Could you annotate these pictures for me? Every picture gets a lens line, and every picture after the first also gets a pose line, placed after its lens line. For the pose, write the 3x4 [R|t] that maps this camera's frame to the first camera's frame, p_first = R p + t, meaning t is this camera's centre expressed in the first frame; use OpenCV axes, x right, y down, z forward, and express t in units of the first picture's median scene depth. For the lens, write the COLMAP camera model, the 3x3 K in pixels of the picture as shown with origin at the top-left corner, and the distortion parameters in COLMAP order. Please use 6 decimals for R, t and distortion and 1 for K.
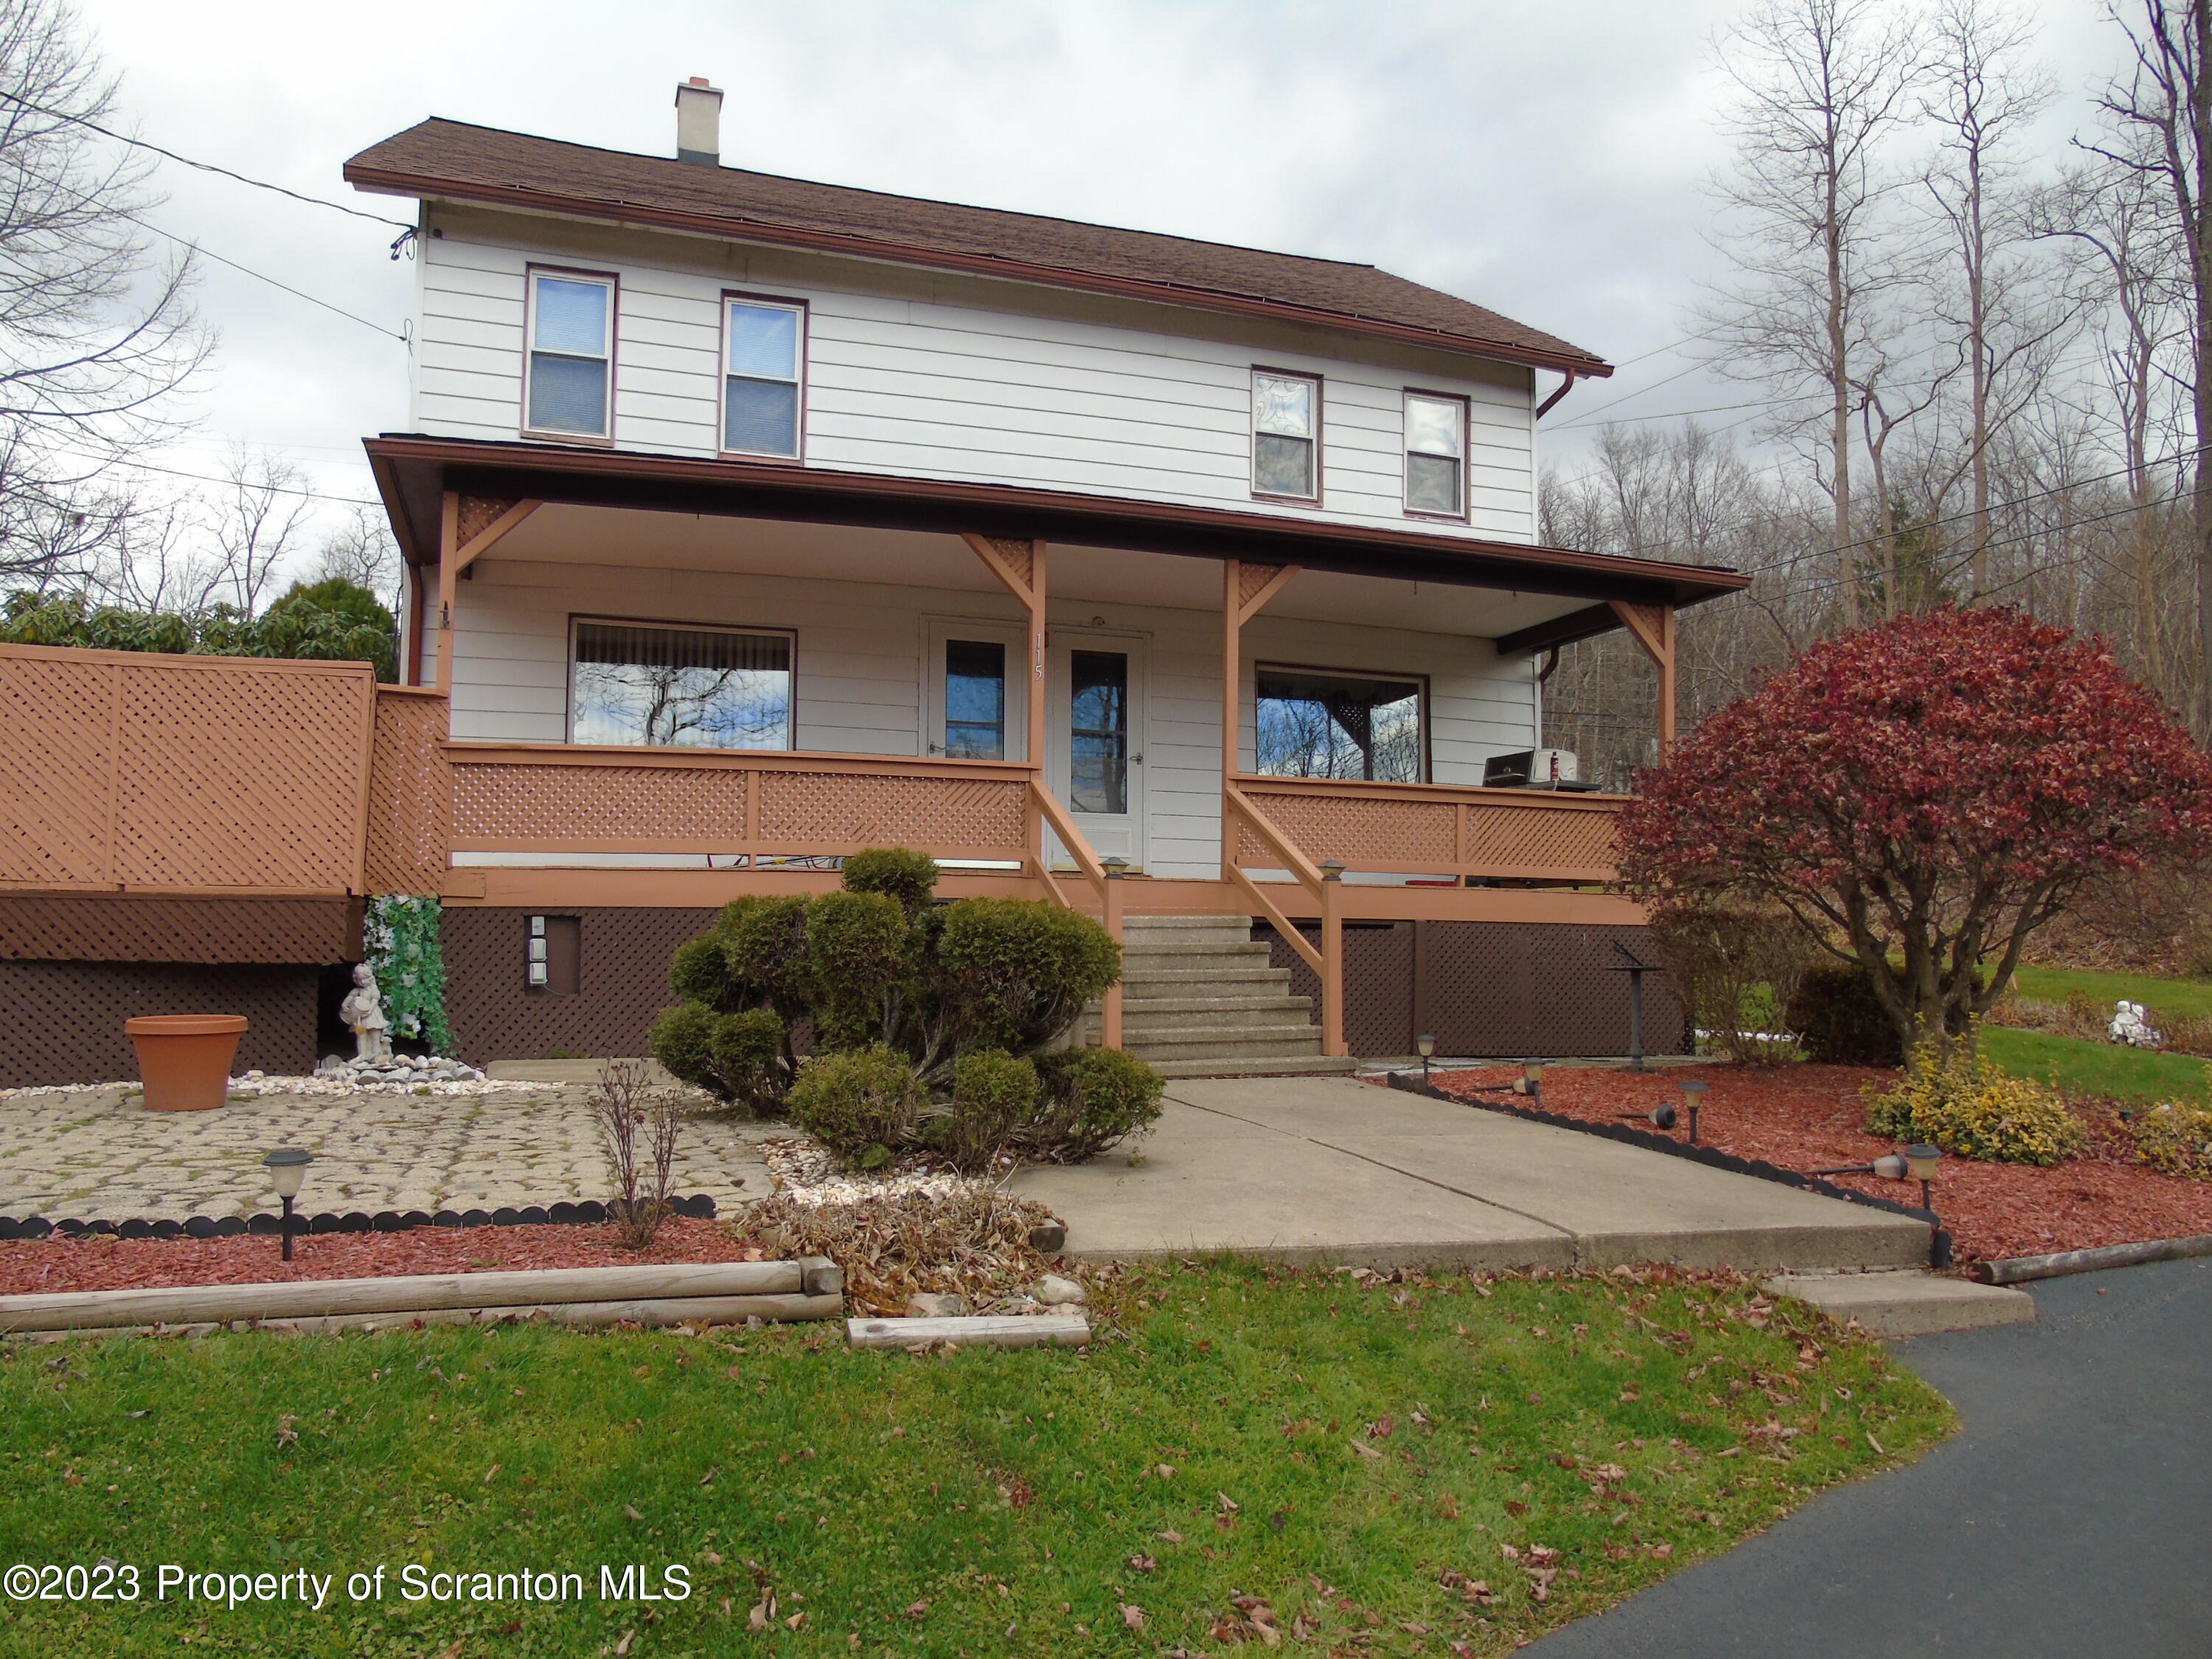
lens RADIAL K [[1621.8, 0, 1105.7], [0, 1621.8, 869.5], [0, 0, 1]] dist [-0.042998, 0.034564]
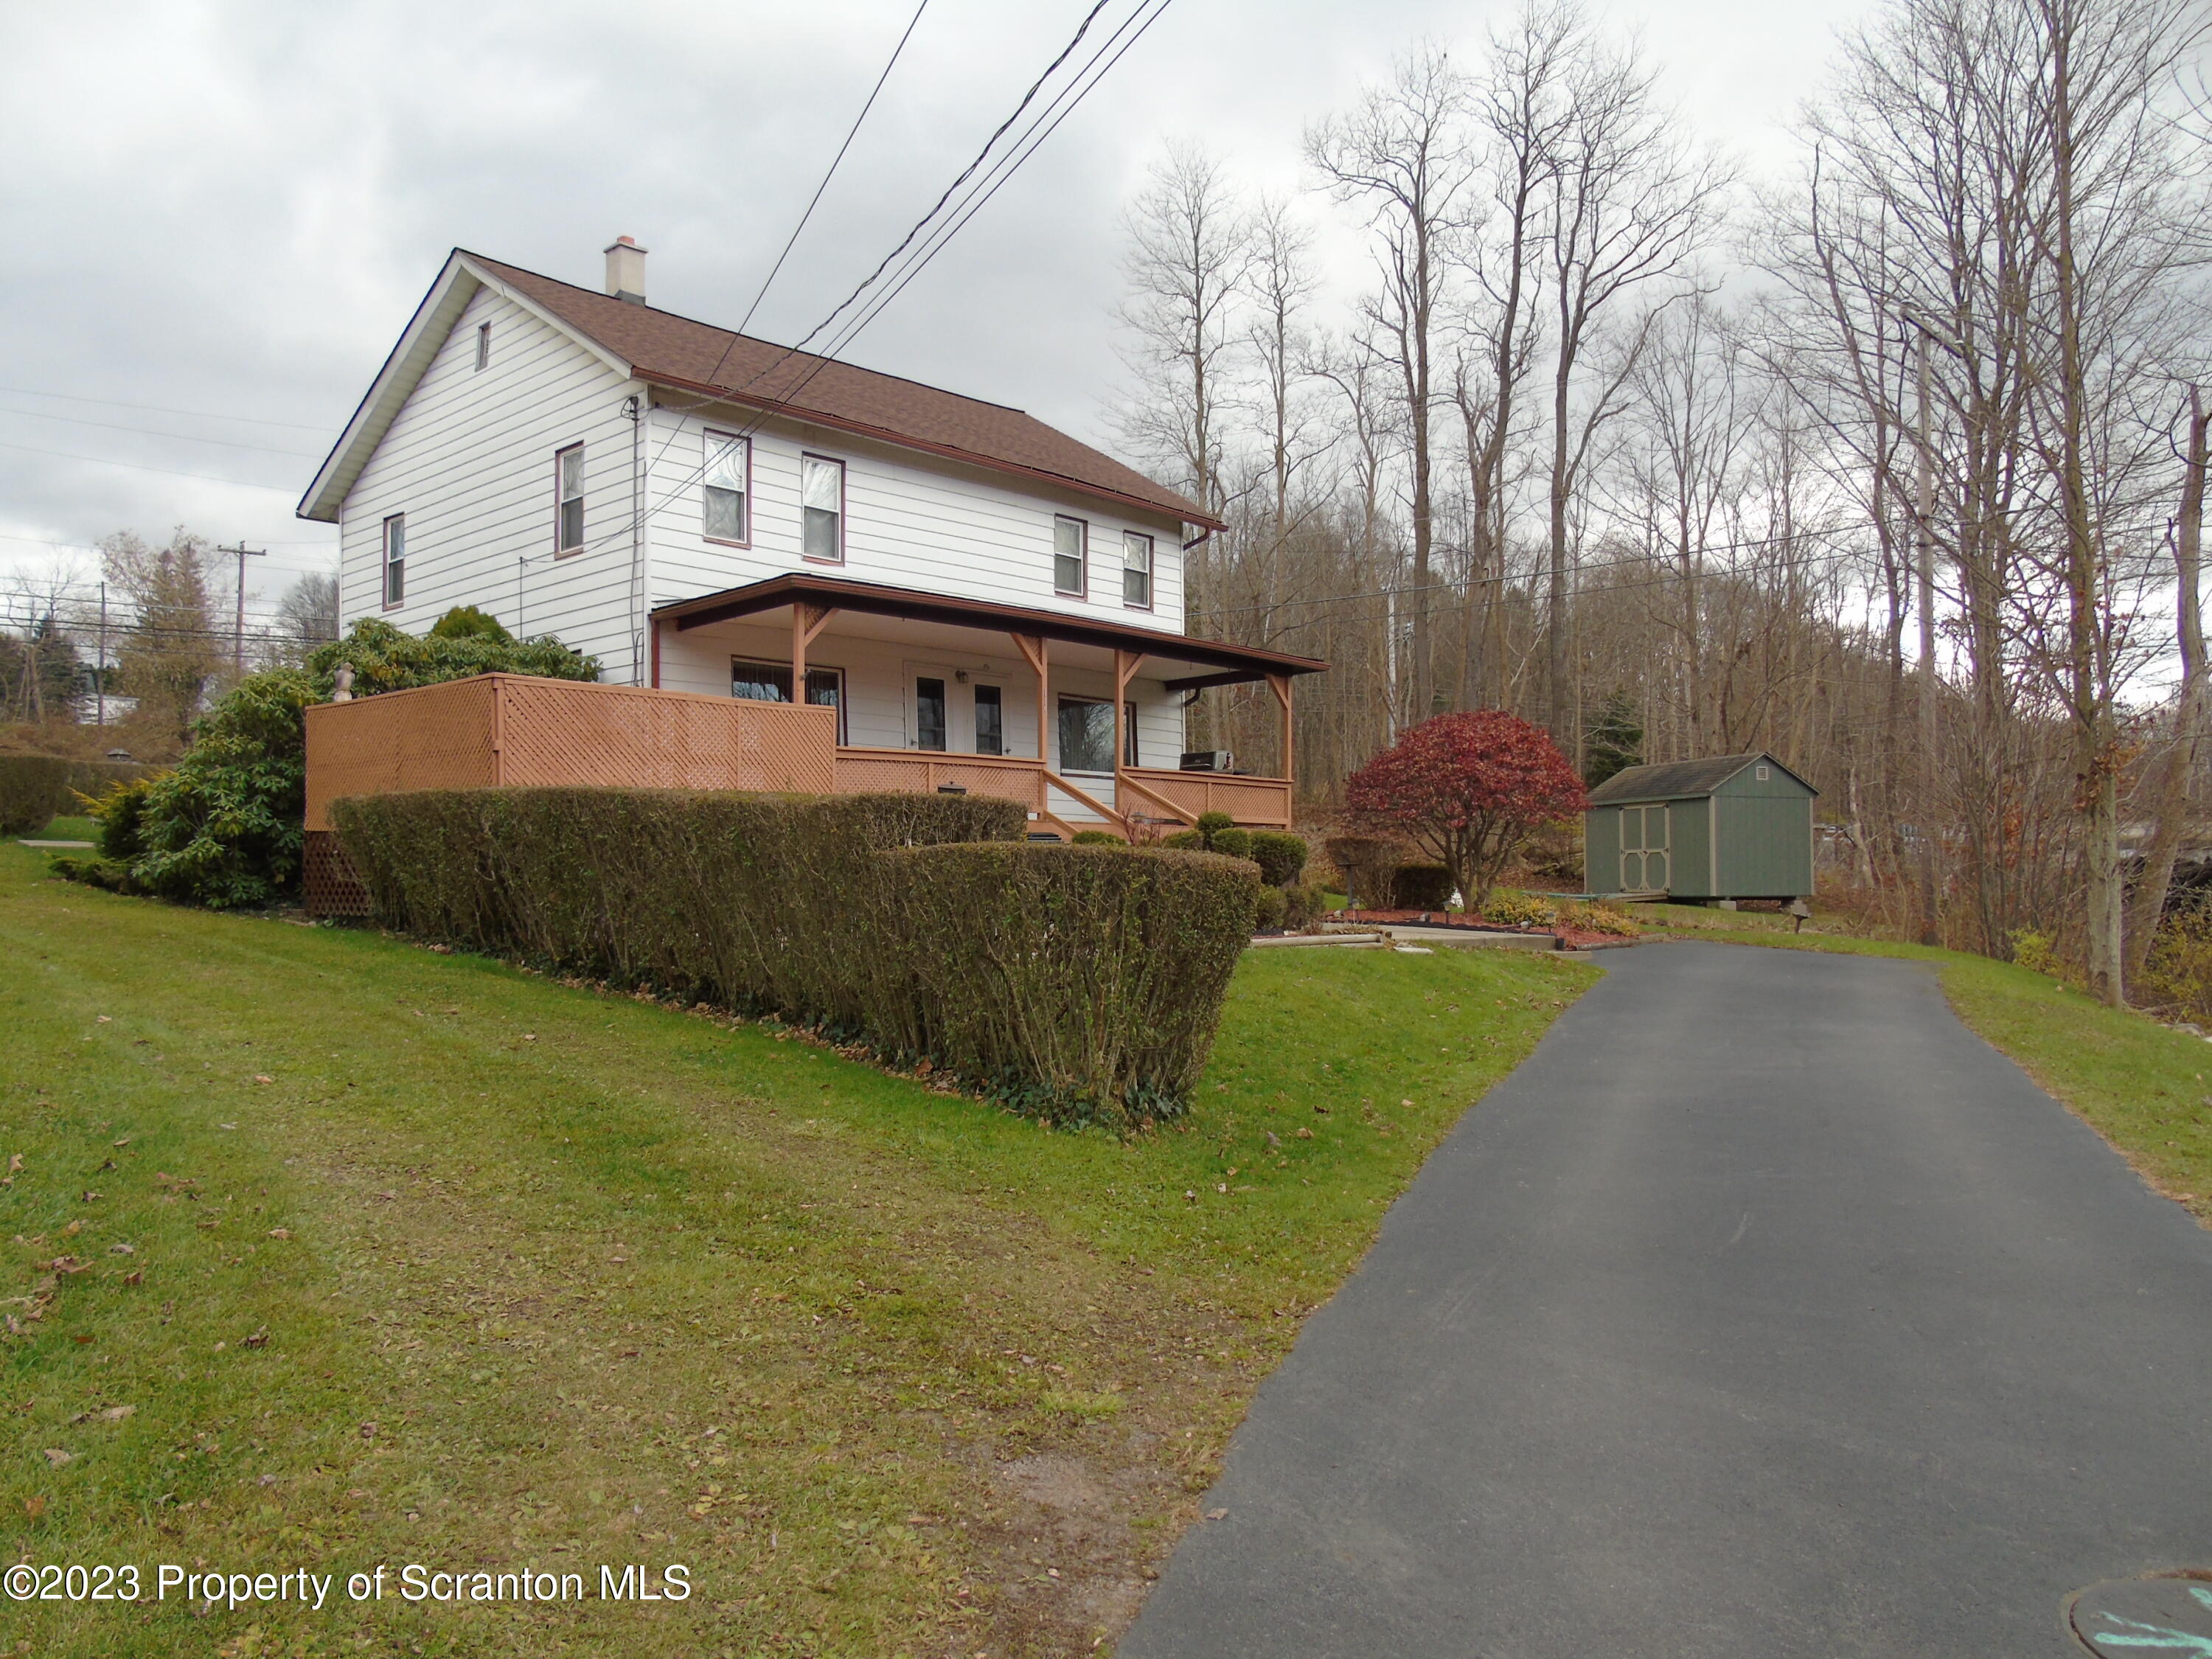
lens RADIAL K [[1641.9, 0, 1105.0], [0, 1641.9, 833.4], [0, 0, 1]] dist [-0.026033, -0.001188]
pose [[0.882494, 0.003126, 0.470314, -0.549163], [-0.009360, 0.999897, 0.010917, -0.000983], [-0.470231, -0.014036, 0.882432, -0.435246]]
